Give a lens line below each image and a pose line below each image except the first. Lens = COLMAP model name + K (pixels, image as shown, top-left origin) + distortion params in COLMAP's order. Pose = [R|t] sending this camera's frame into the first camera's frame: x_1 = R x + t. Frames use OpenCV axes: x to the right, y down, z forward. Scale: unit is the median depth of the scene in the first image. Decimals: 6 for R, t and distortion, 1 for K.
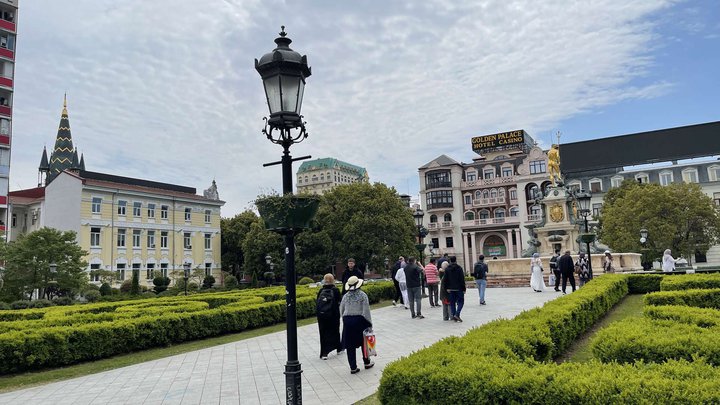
lens RADIAL K [[542.1, 0, 359.7], [0, 542.1, 203.4], [0, 0, 1]] dist [0.014453, 0.000735]
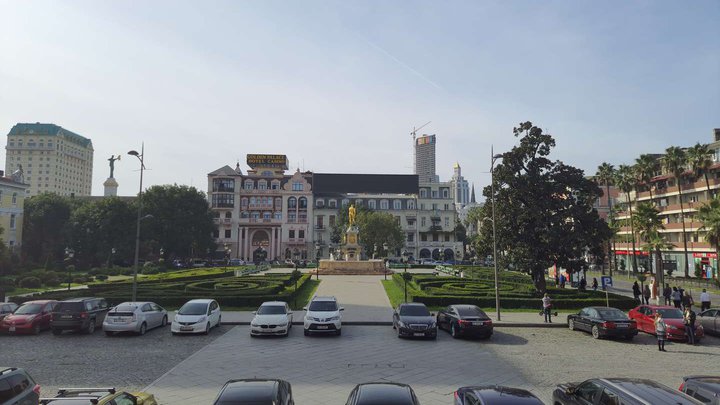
lens RADIAL K [[542.1, 0, 360.0], [0, 542.1, 201.0], [0, 0, 1]] dist [0.014453, 0.000735]
pose [[0.843733, 0.087493, 0.529584, -0.273032], [-0.109808, 0.993895, 0.010745, -0.057528], [-0.525411, -0.067219, 0.848189, -0.289717]]
